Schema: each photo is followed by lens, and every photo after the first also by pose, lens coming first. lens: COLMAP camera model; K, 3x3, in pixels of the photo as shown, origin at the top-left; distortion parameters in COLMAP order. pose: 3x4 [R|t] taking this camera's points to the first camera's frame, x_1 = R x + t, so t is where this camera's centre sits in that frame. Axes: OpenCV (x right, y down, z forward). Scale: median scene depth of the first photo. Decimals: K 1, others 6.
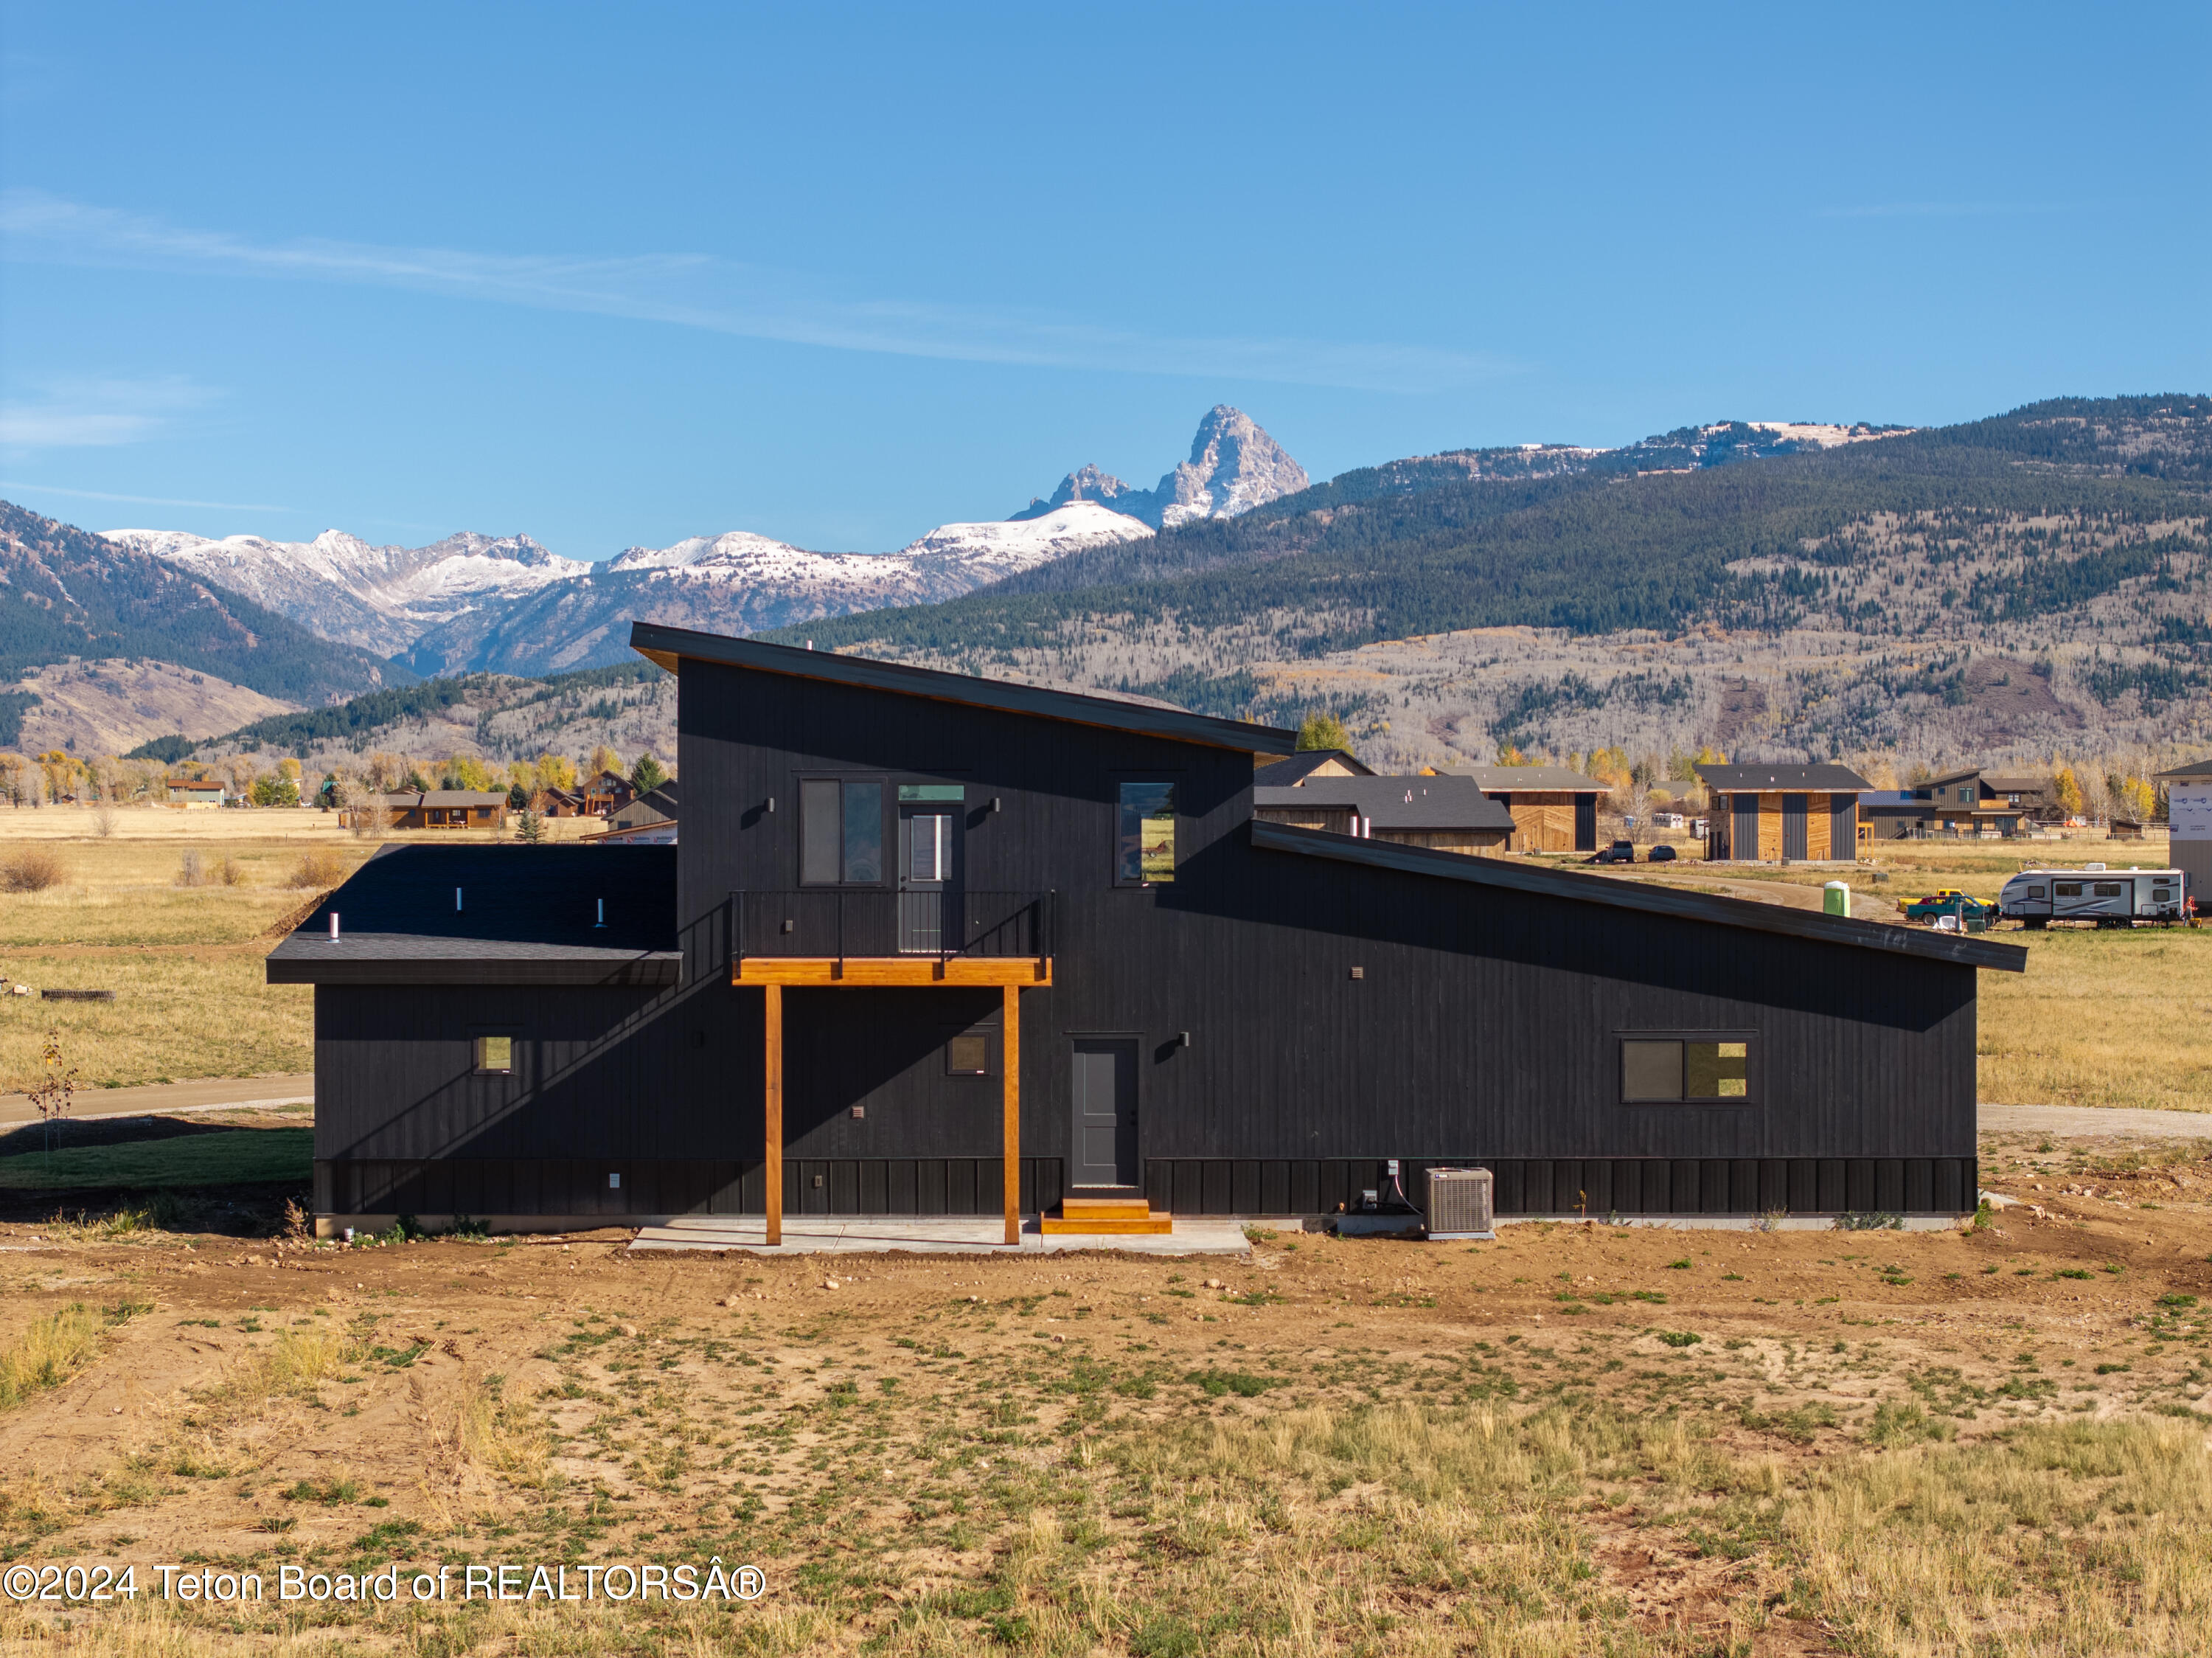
lens RADIAL K [[4436.6, 0, 1118.5], [0, 4436.6, 835.0], [0, 0, 1]] dist [0.002662, 0.000000]
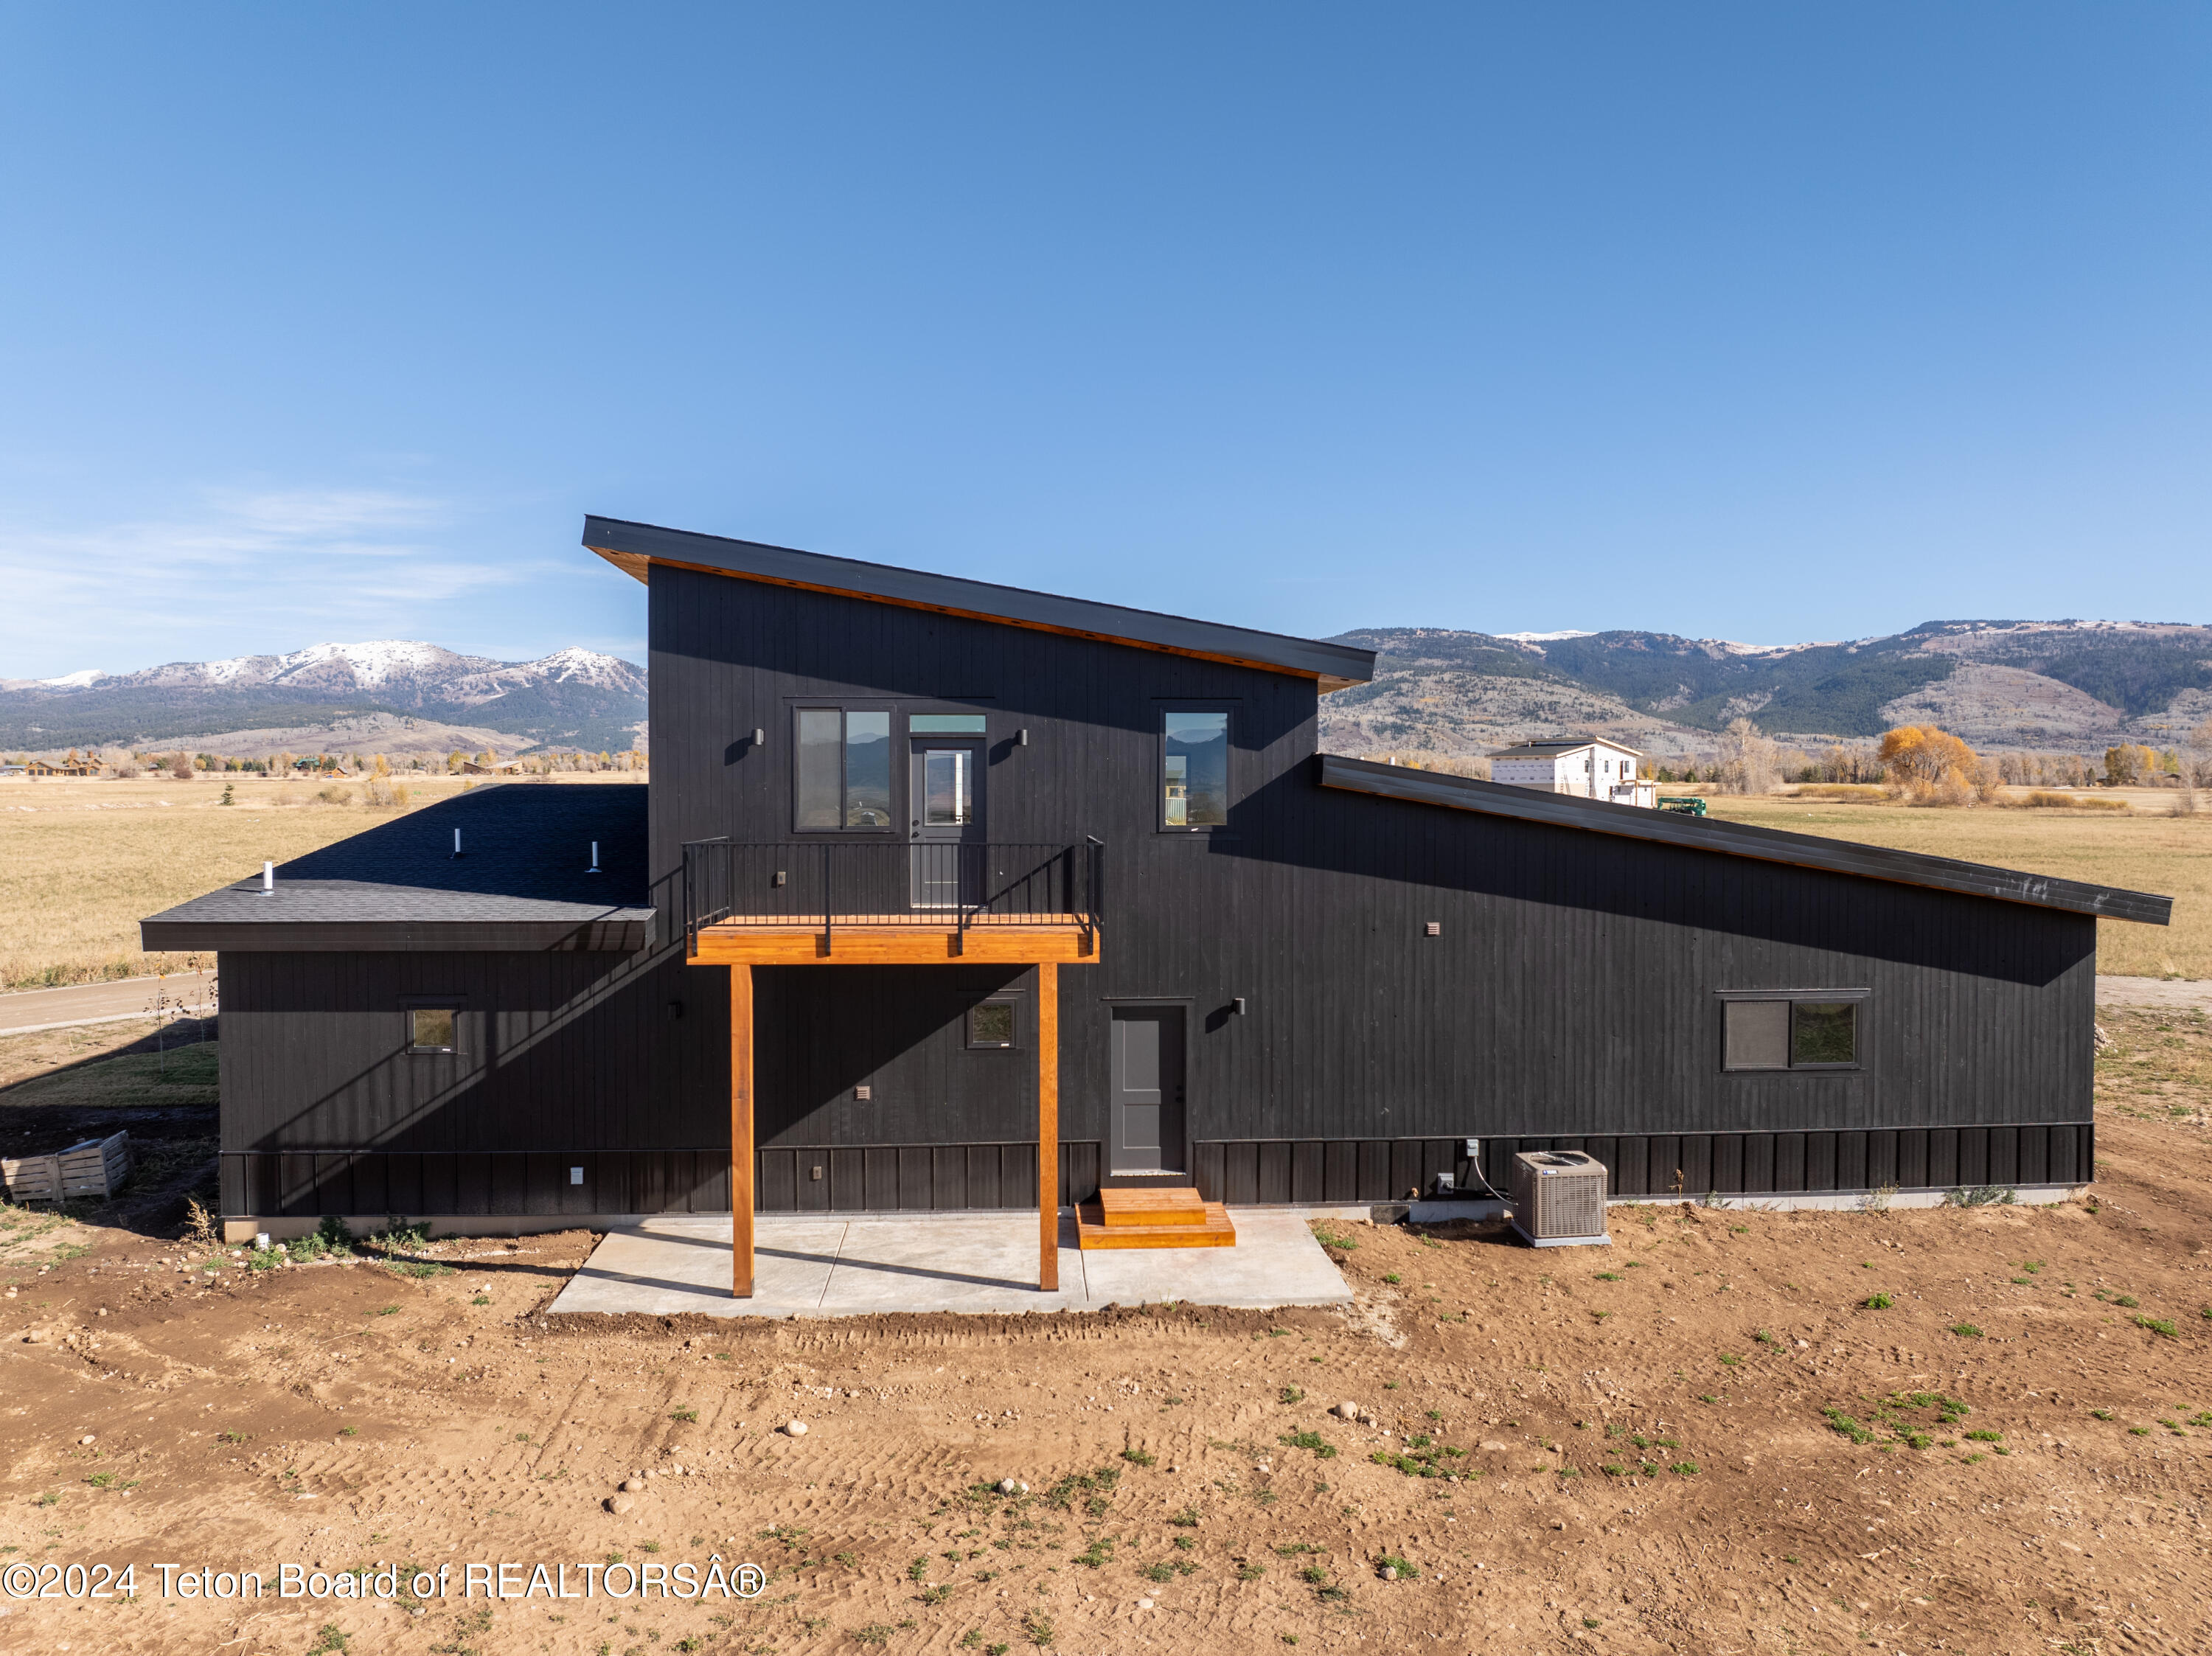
lens RADIAL K [[1574.4, 0, 1095.4], [0, 1574.4, 809.0], [0, 0, 1]] dist [-0.012118, -0.026866]
pose [[0.999176, -0.001578, 0.040557, -0.025912], [0.000893, 0.999857, 0.016893, 0.002213], [-0.040577, -0.016843, 0.999034, 0.692637]]
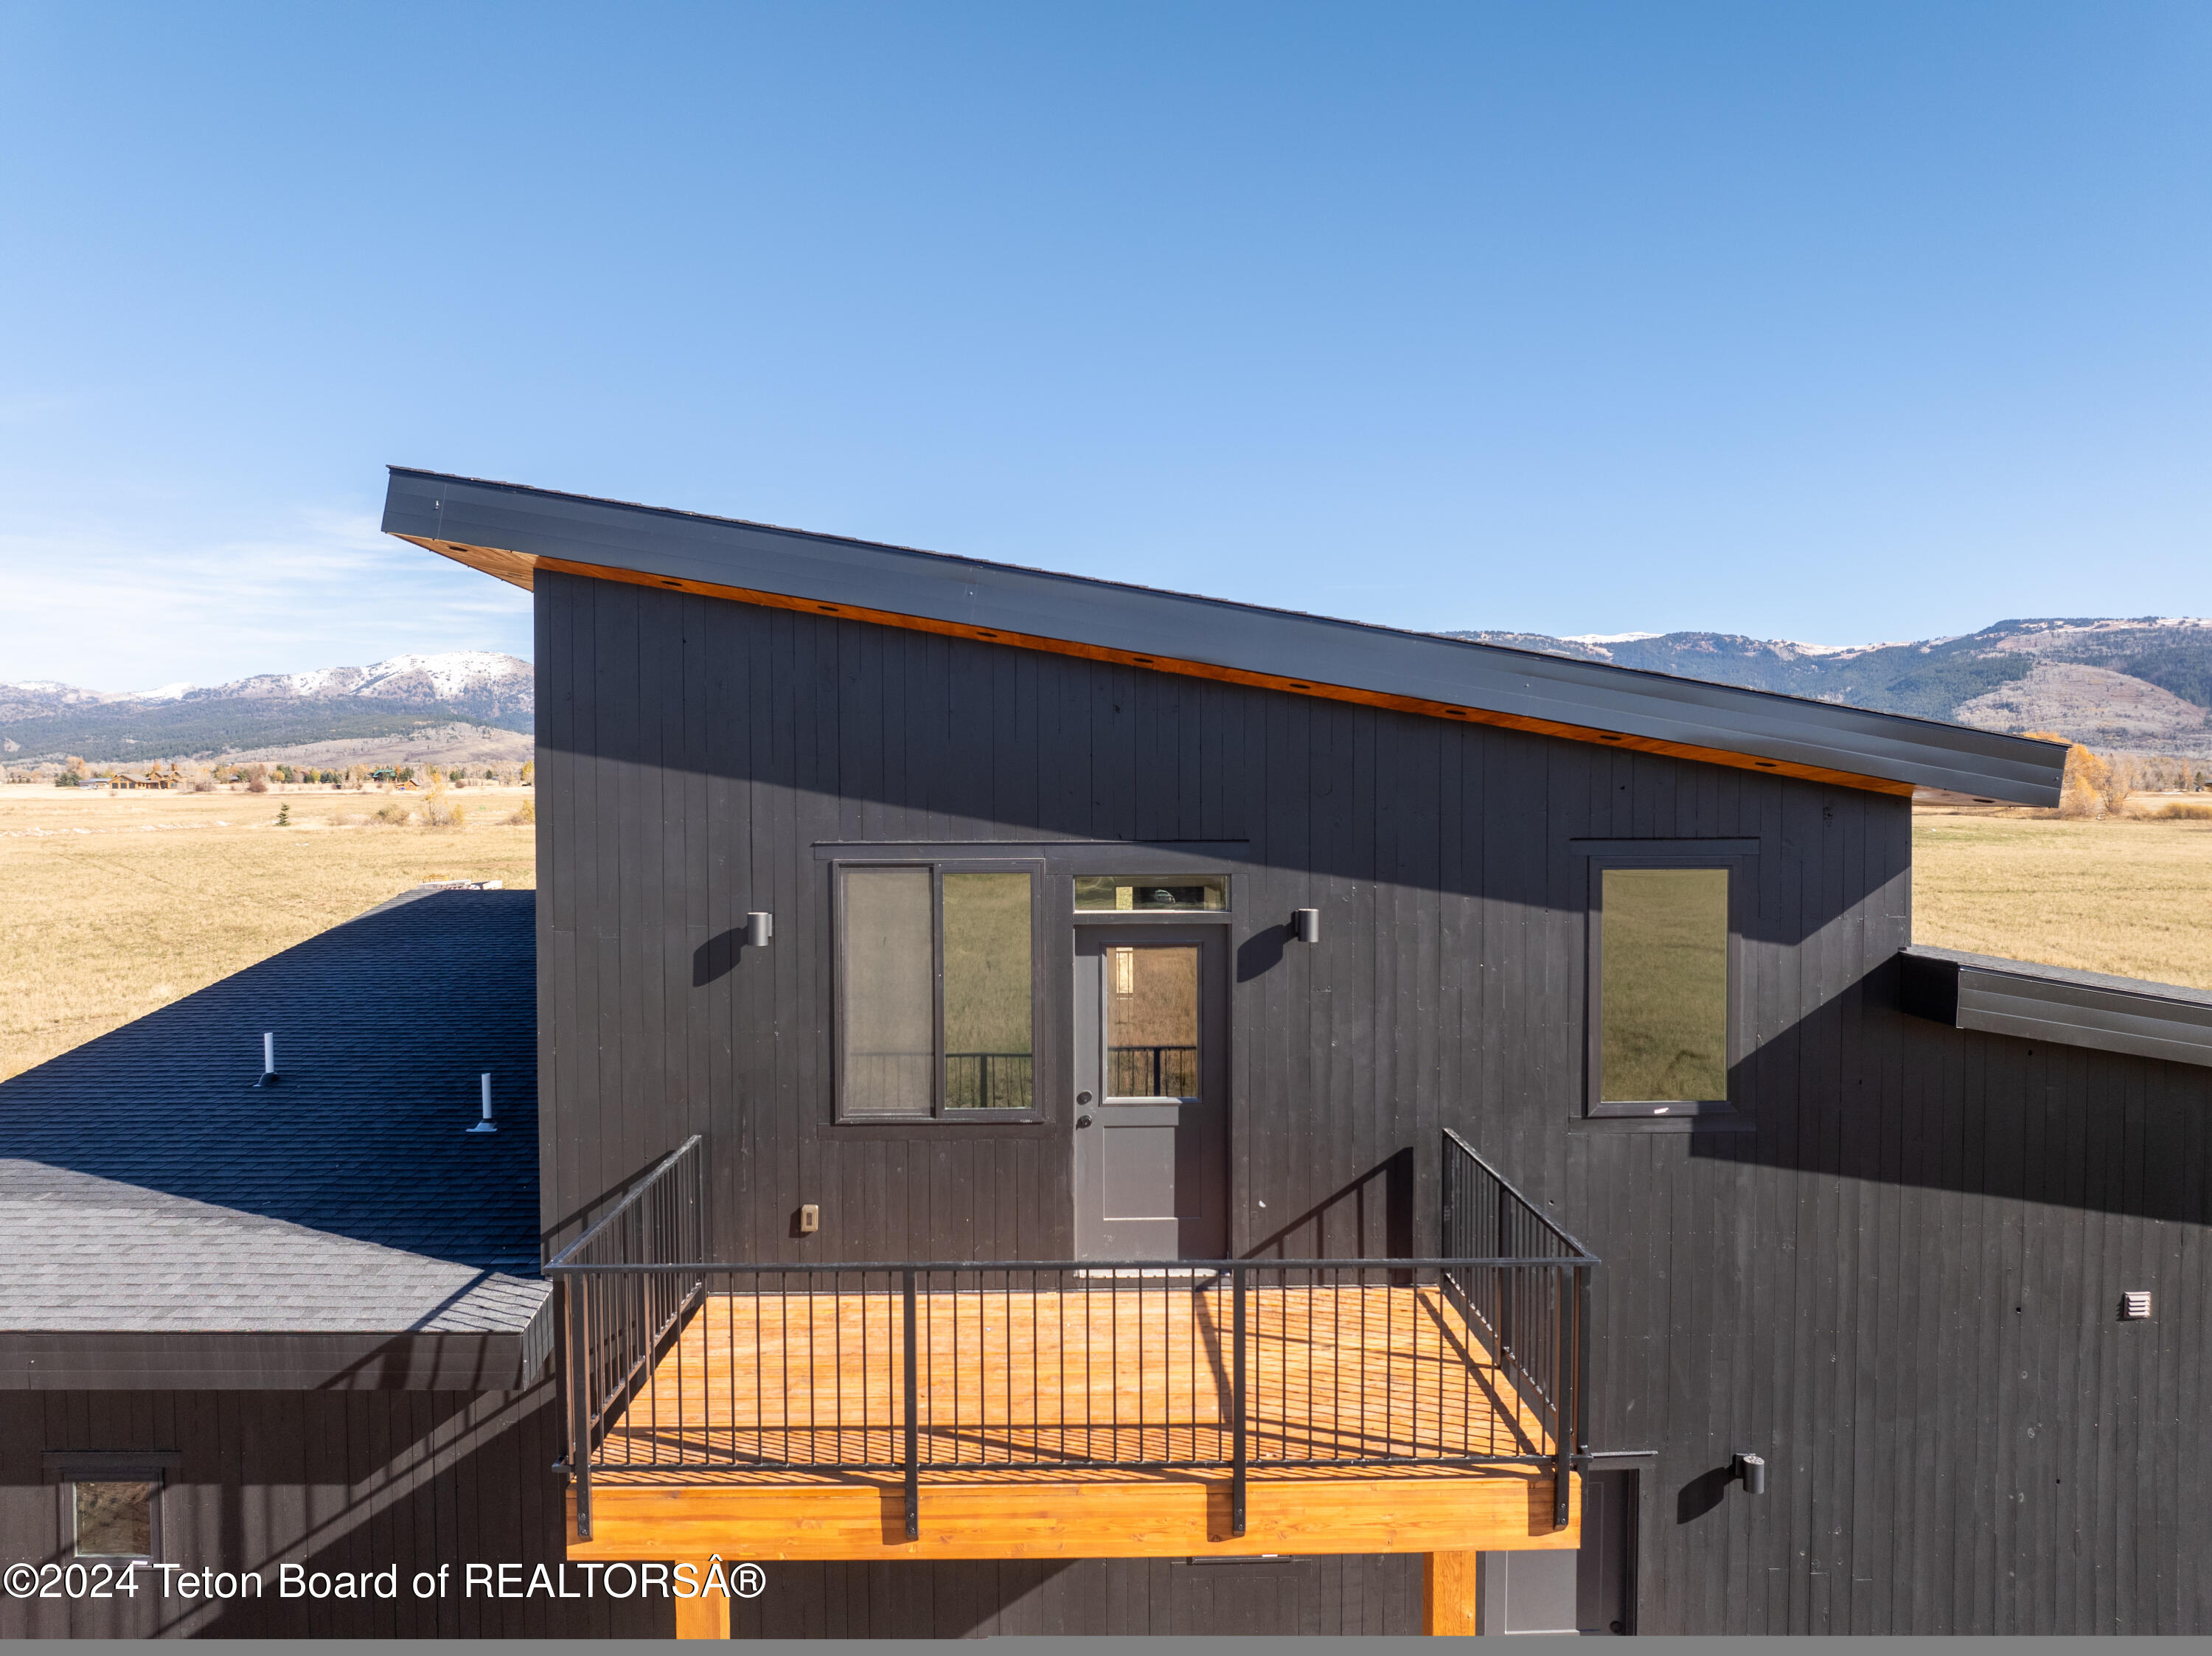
lens RADIAL K [[1574.4, 0, 1085.2], [0, 1574.4, 839.6], [0, 0, 1]] dist [-0.012118, -0.026866]
pose [[0.999965, -0.004996, -0.006688, -0.047328], [0.005208, 0.999470, 0.032124, -0.019203], [0.006524, -0.032158, 0.999462, 0.852225]]
